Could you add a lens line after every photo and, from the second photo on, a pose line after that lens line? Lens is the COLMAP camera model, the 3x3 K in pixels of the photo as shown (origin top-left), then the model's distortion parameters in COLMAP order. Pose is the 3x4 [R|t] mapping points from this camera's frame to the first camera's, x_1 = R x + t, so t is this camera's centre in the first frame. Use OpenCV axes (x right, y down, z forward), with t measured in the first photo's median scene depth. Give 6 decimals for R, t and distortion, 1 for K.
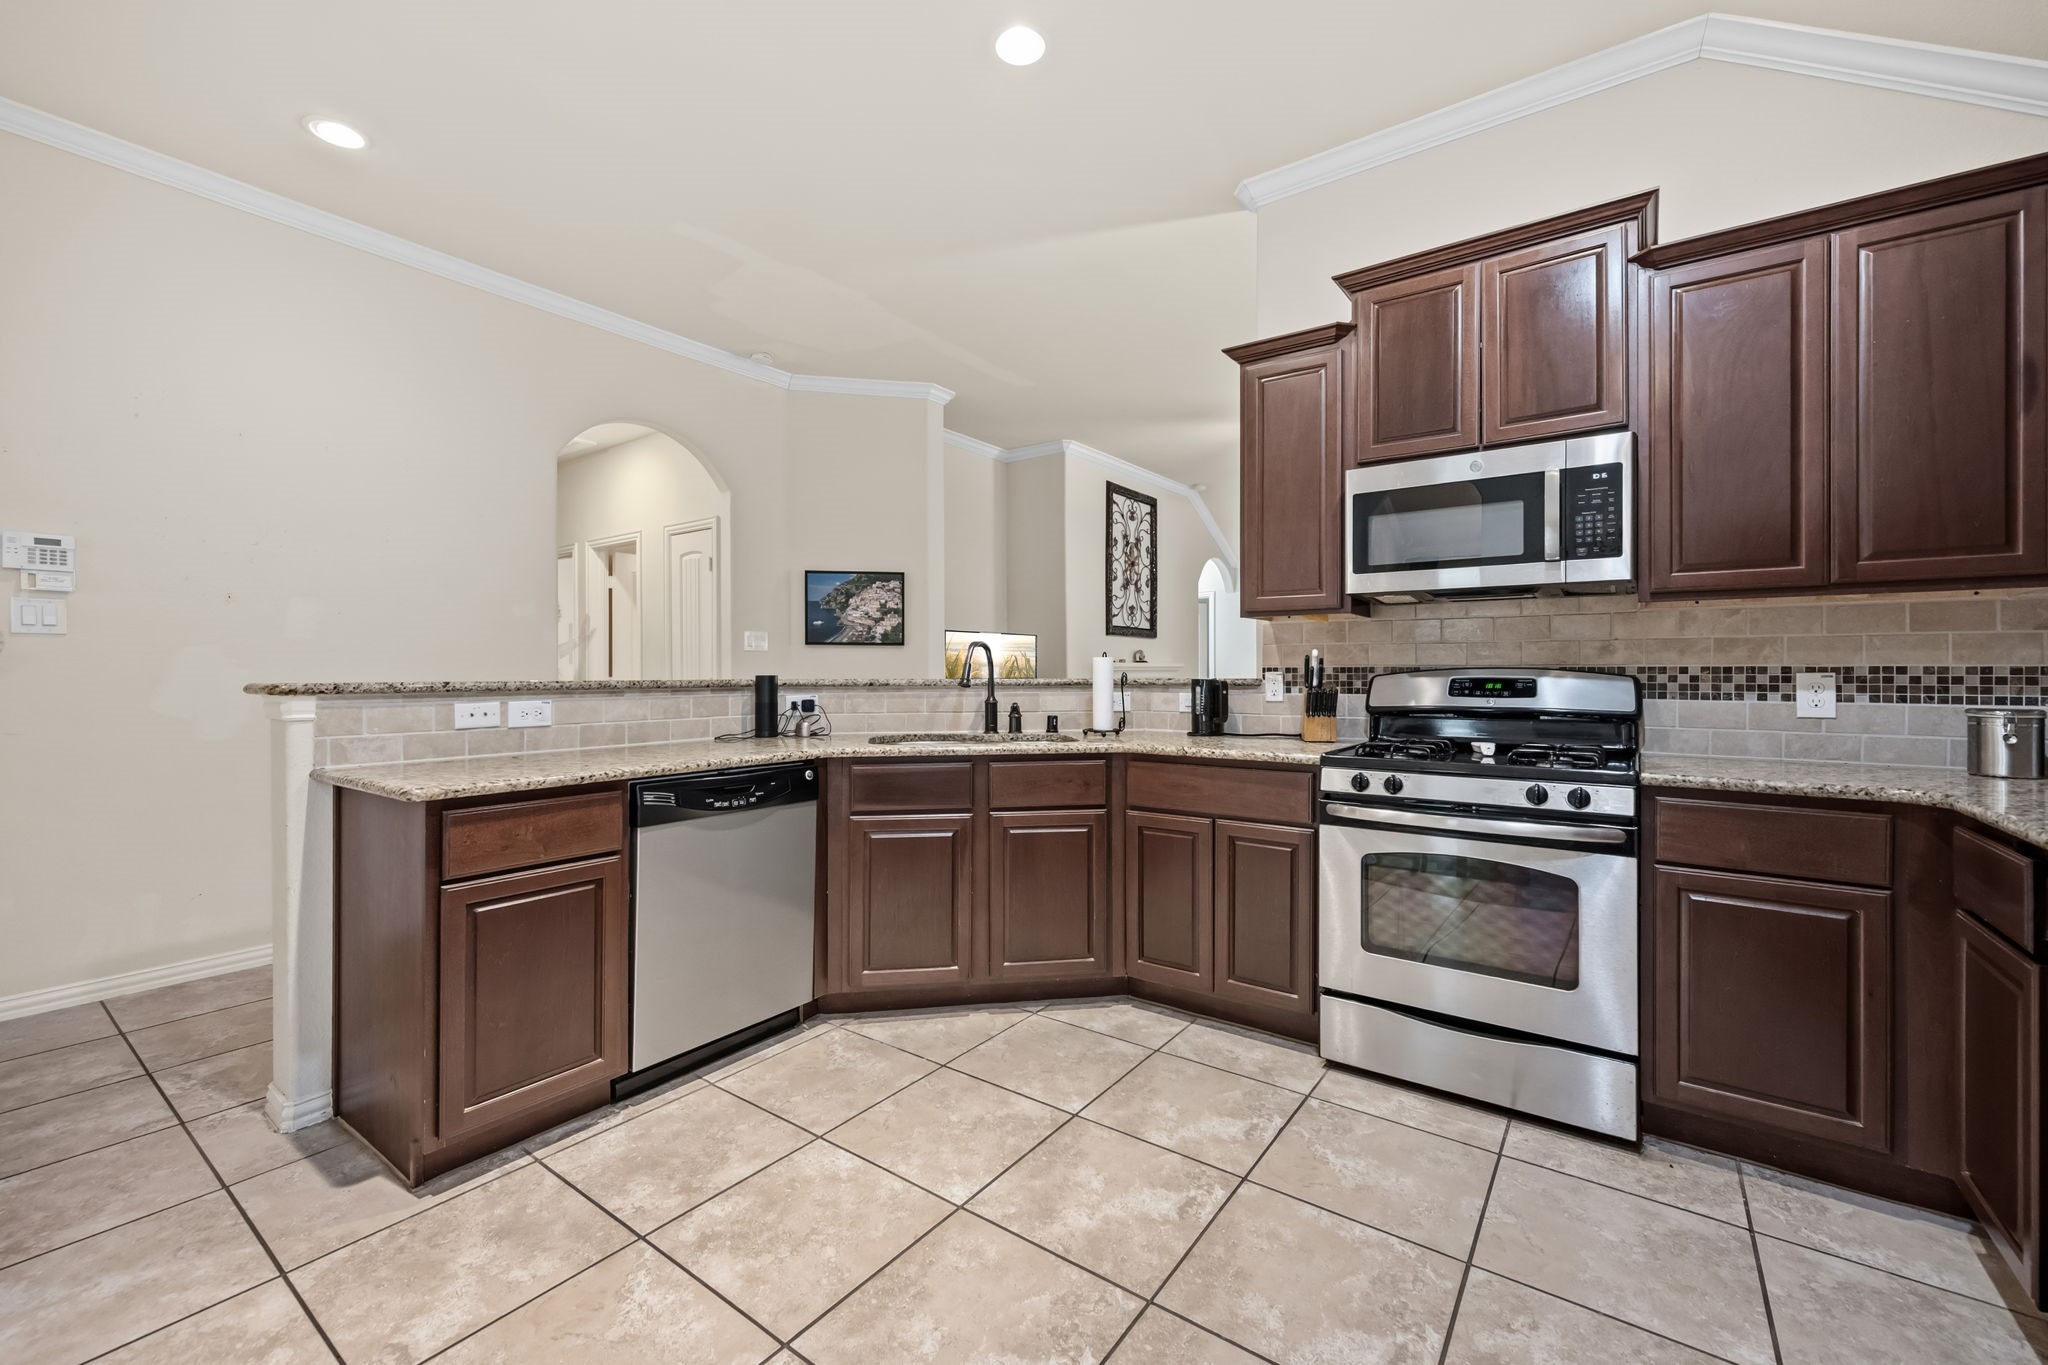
lens RADIAL K [[839.0, 0, 1027.2], [0, 839.0, 676.9], [0, 0, 1]] dist [0.001123, 0.000260]
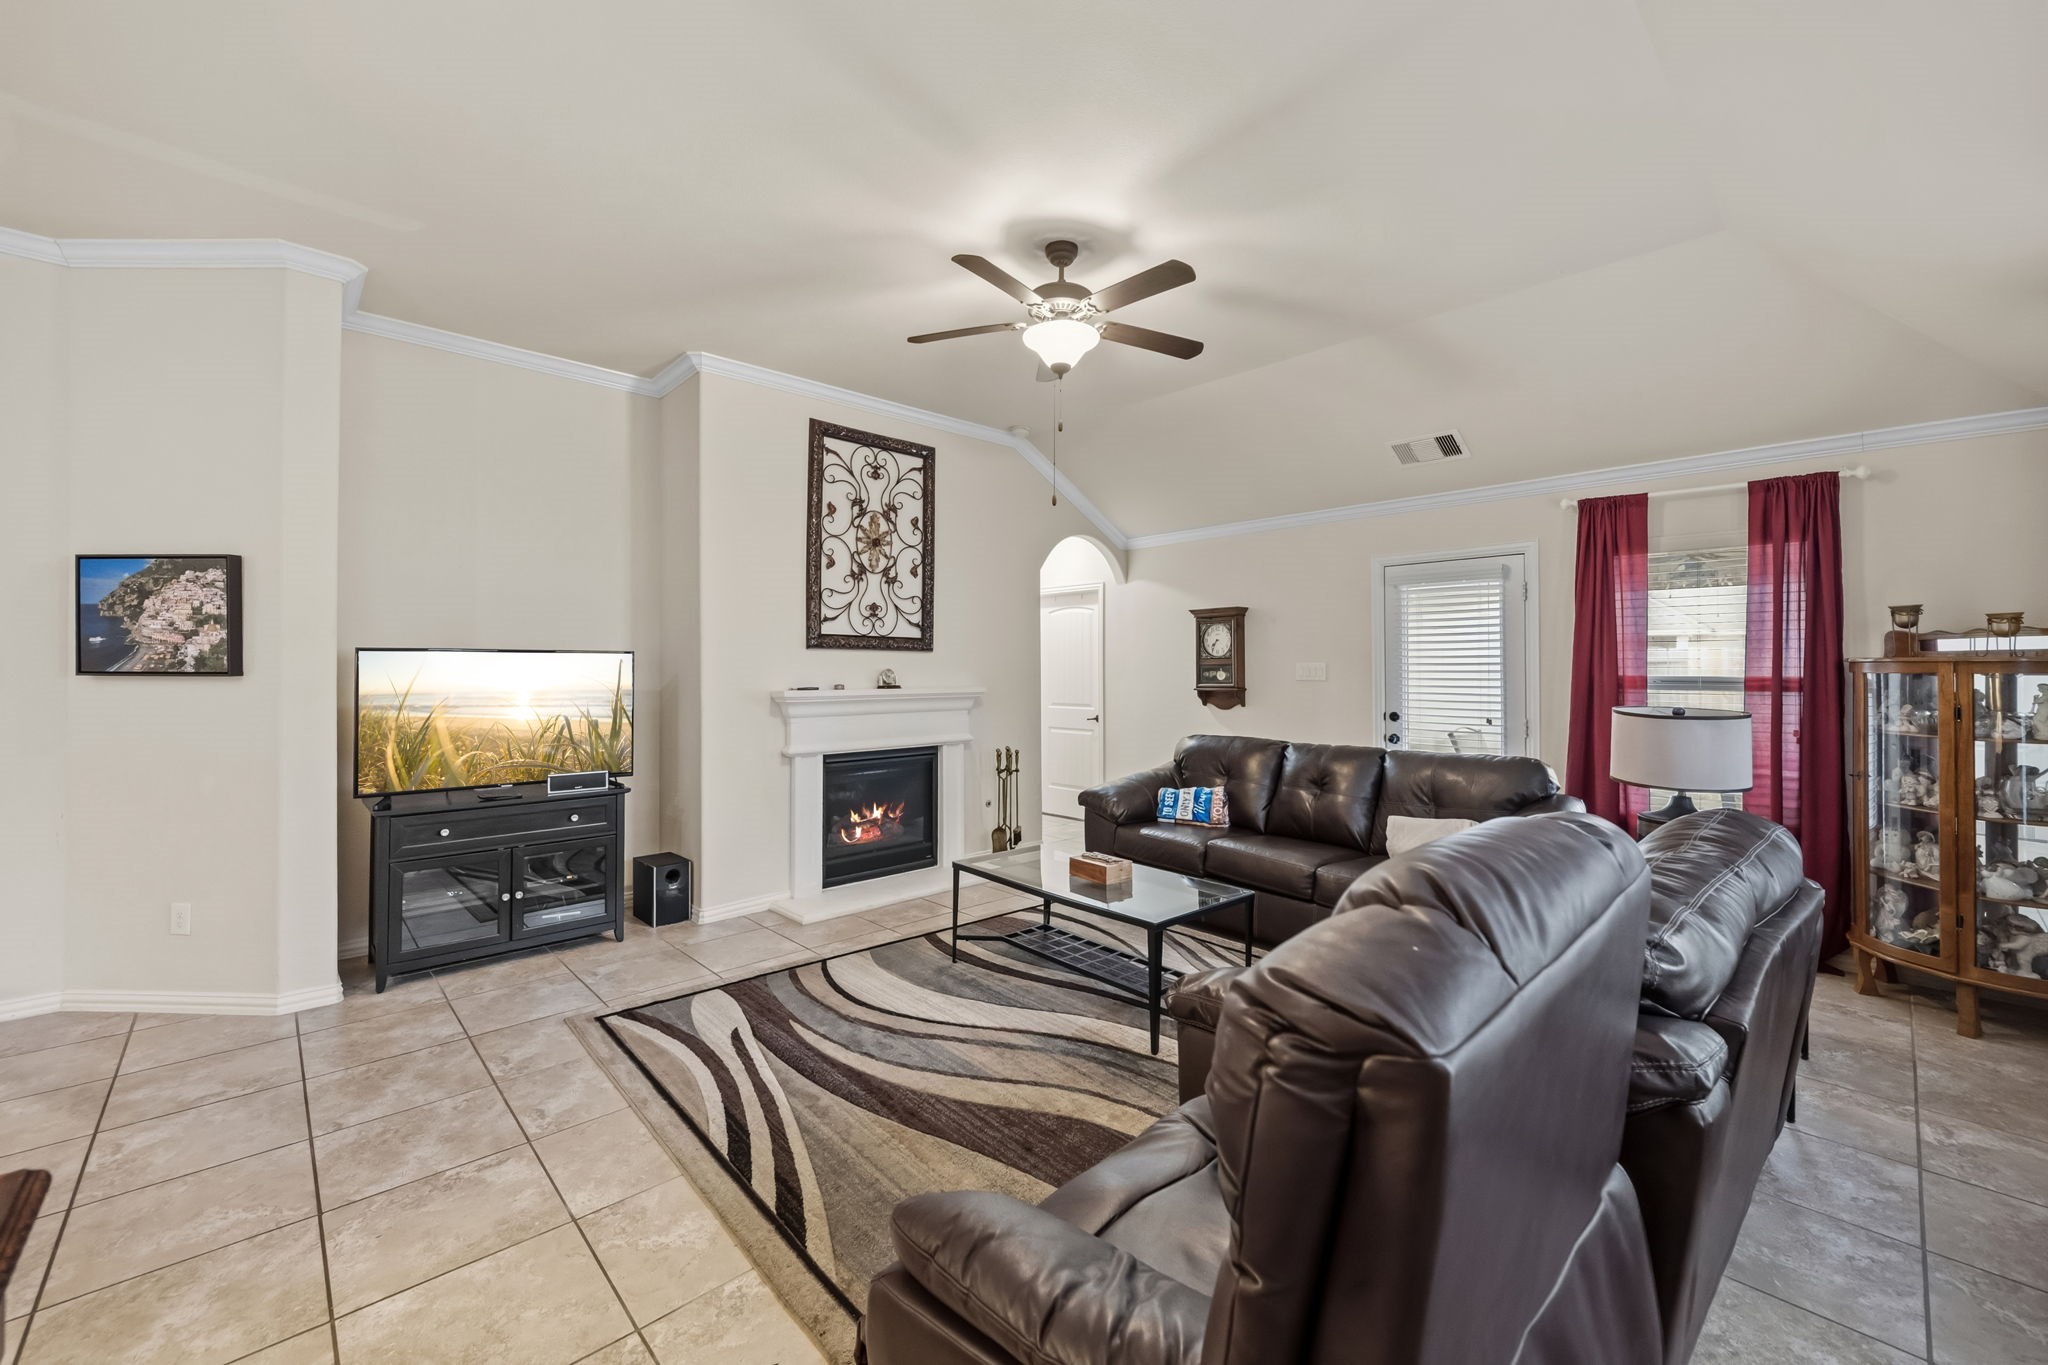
lens RADIAL K [[814.8, 0, 1027.1], [0, 814.8, 665.5], [0, 0, 1]] dist [-0.002017, -0.000228]
pose [[0.982385, 0.003209, -0.186843, 0.985056], [-0.004785, 0.999957, -0.007987, -0.081000], [0.186809, 0.008740, 0.982357, 0.999541]]
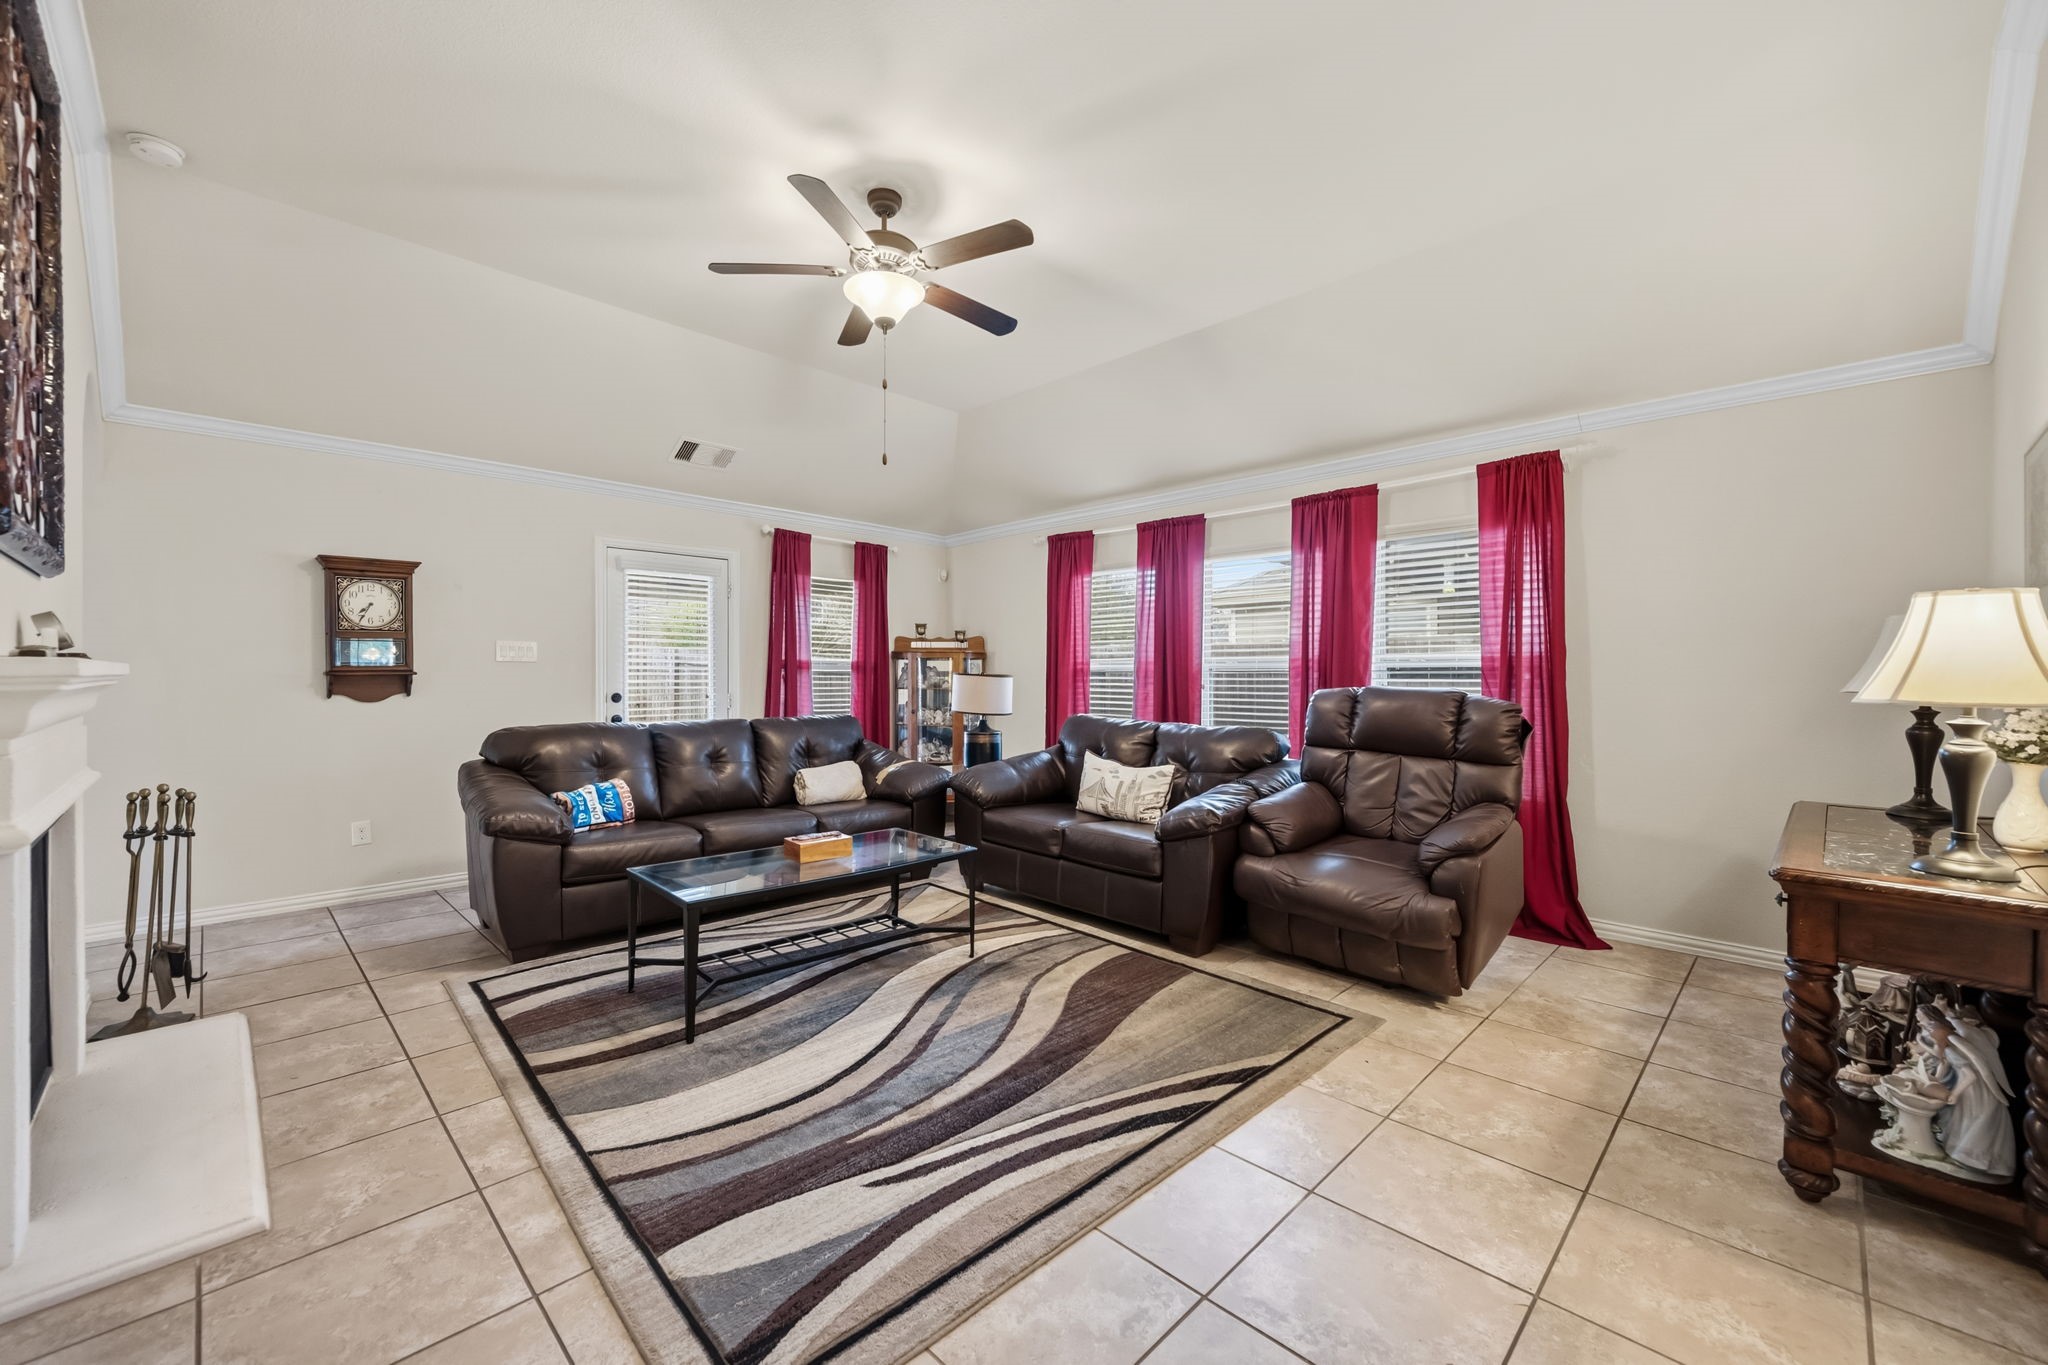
lens RADIAL K [[814.8, 0, 1022.8], [0, 814.8, 681.0], [0, 0, 1]] dist [-0.002017, -0.000228]
pose [[0.154522, -0.001534, 0.987988, -0.201897], [0.001375, 0.999998, 0.001338, -0.025124], [-0.987988, 0.001152, 0.154524, 1.738172]]
